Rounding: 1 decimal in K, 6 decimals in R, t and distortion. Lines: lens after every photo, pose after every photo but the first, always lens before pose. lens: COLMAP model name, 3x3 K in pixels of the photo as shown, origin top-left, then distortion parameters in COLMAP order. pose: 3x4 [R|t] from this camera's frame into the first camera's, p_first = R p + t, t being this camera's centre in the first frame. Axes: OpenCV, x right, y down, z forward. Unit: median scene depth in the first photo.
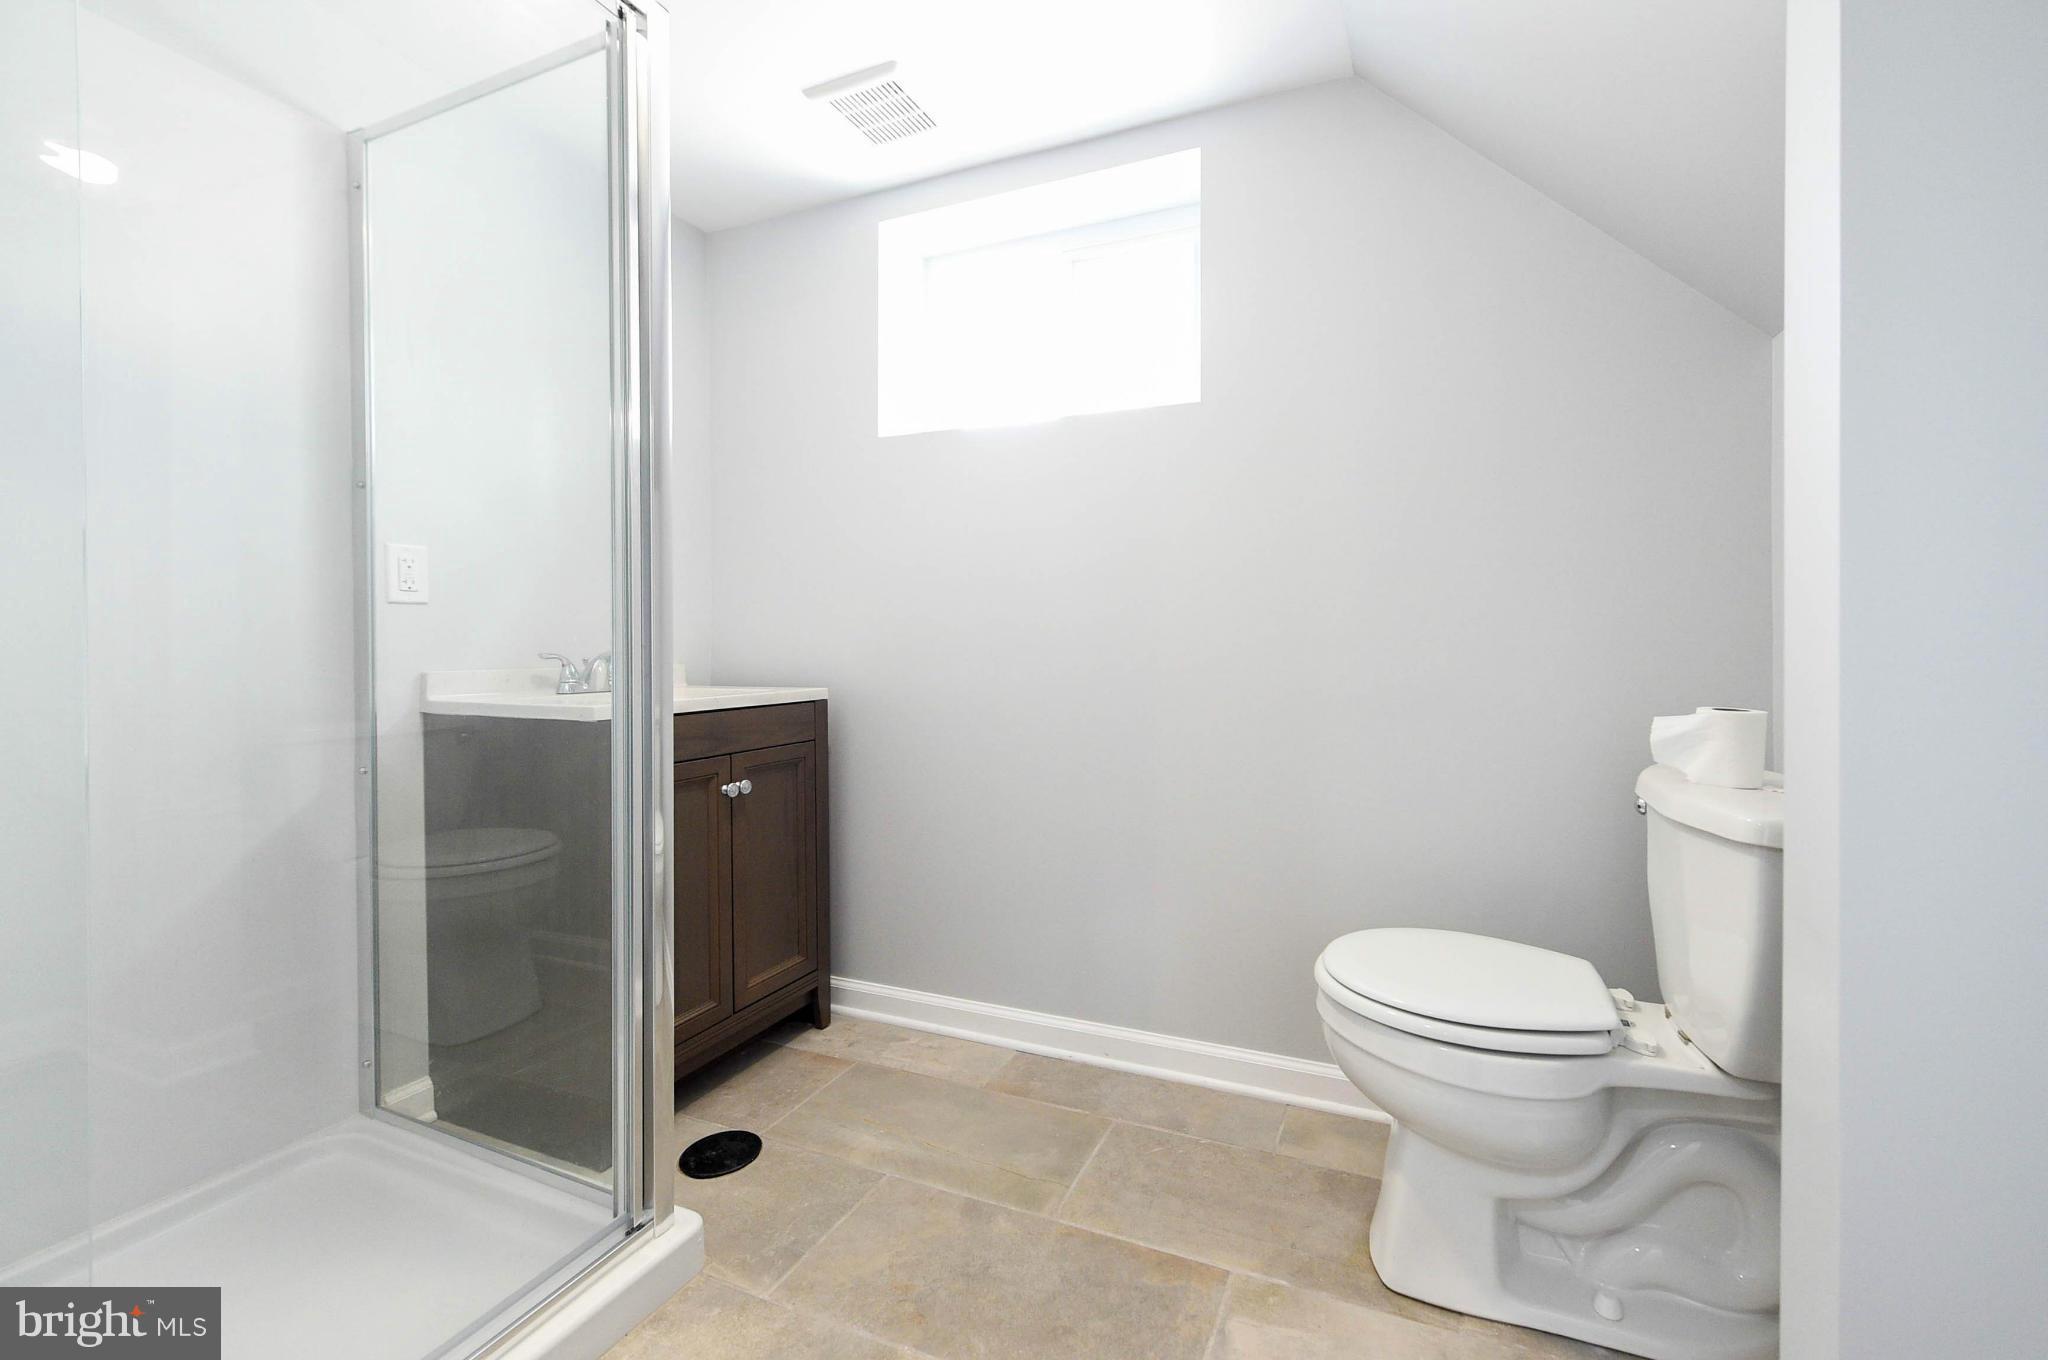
lens RADIAL K [[823.8, 0, 1089.5], [0, 823.8, 661.7], [0, 0, 1]] dist [0.003358, -0.001340]
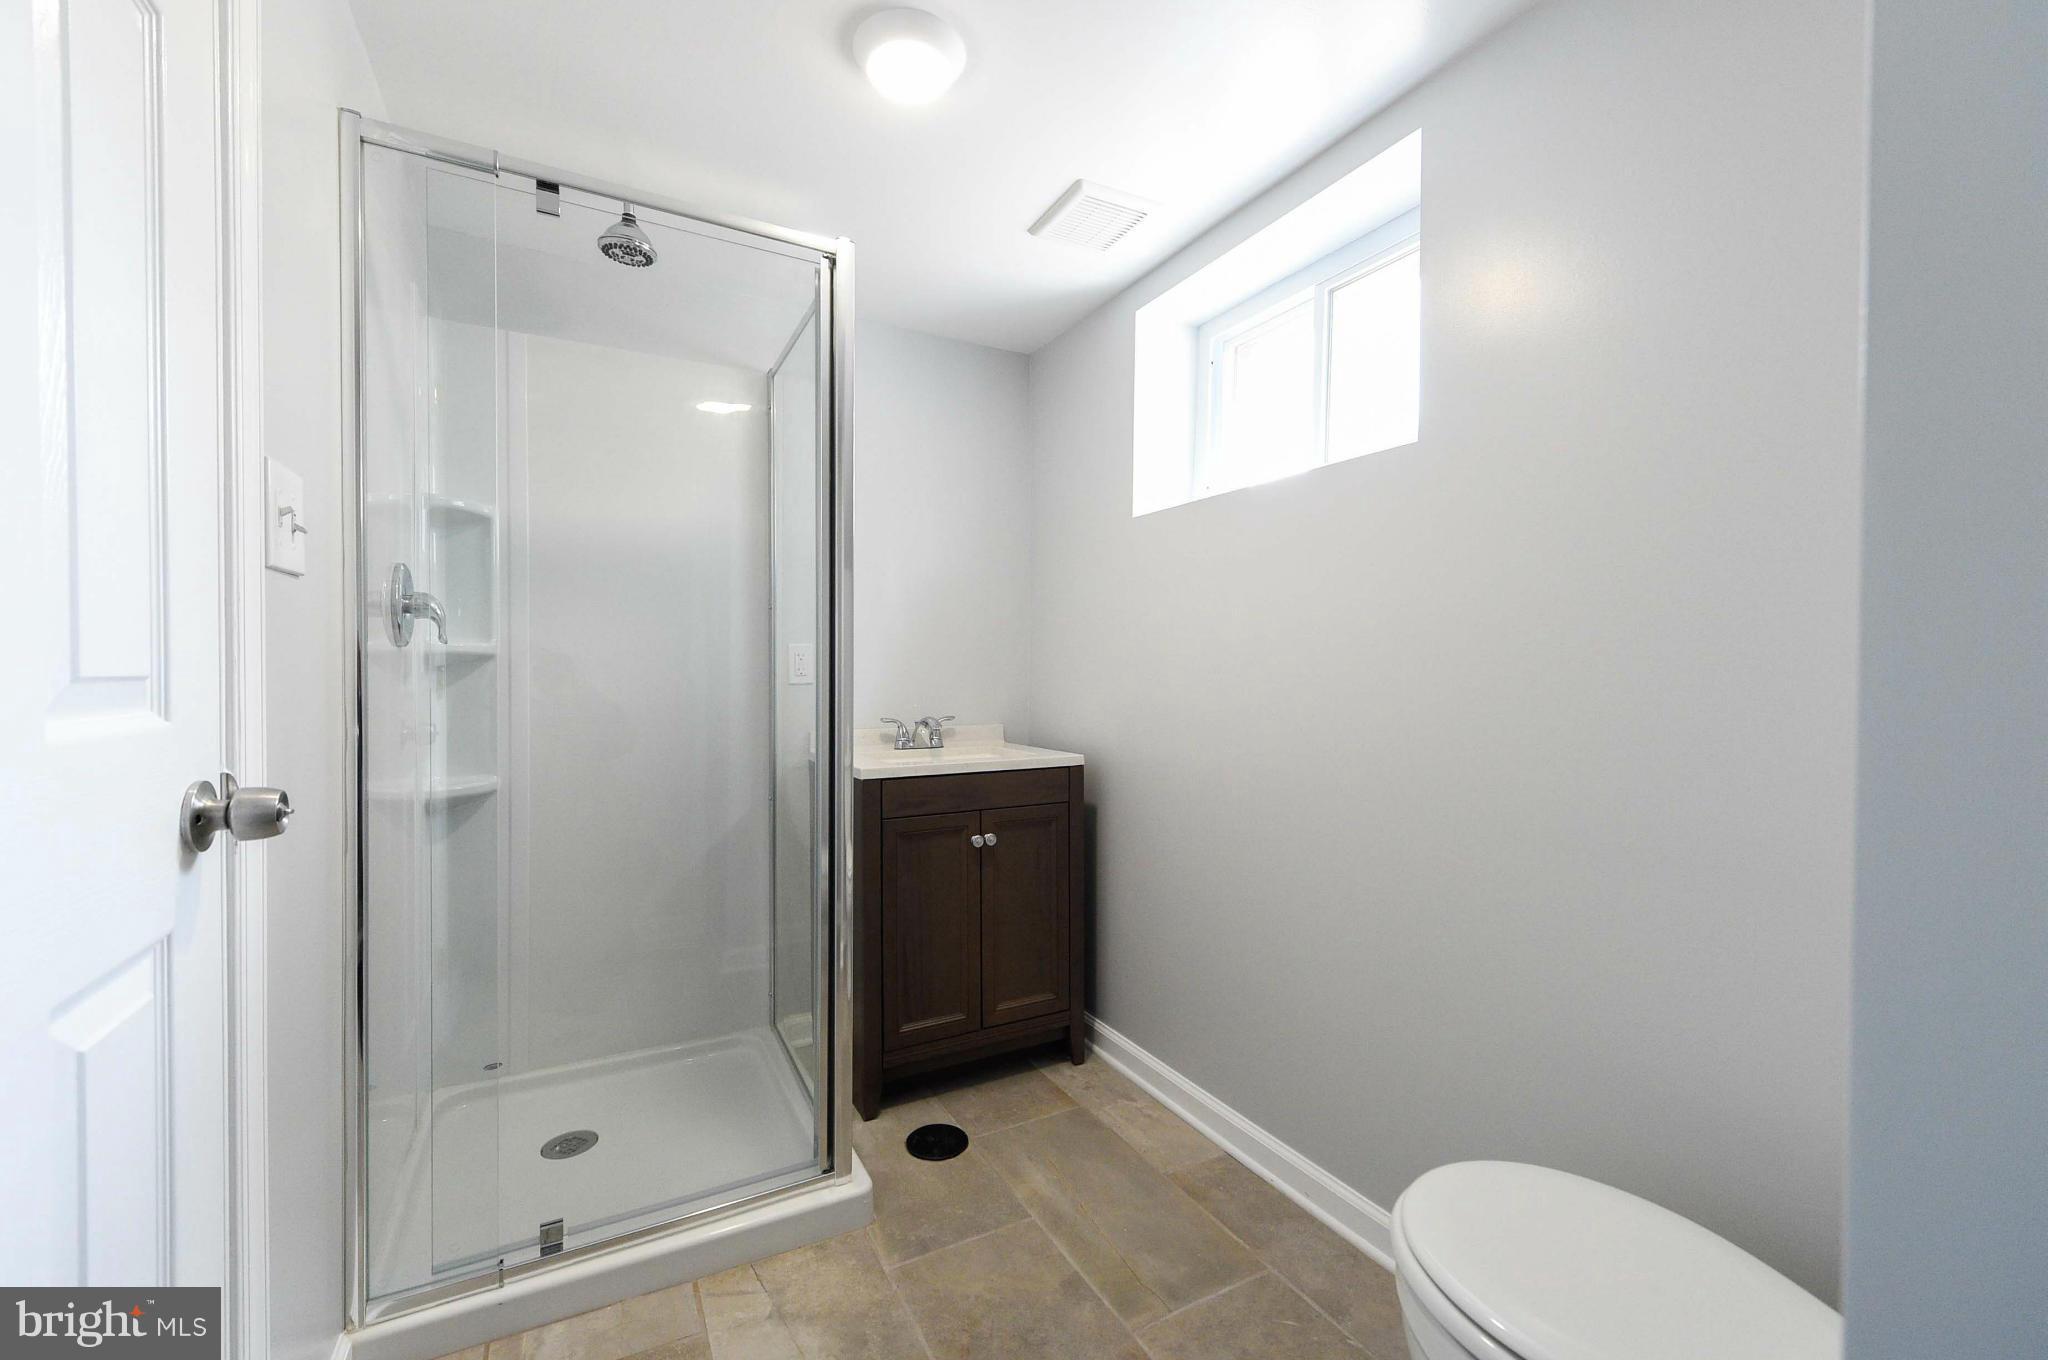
lens RADIAL K [[823.8, 0, 1011.4], [0, 823.8, 688.0], [0, 0, 1]] dist [0.003358, -0.001340]
pose [[0.763921, 0.015923, -0.645113, 0.365621], [-0.014157, 0.999868, 0.007914, -0.075042], [0.645154, 0.003087, 0.764046, 0.124094]]
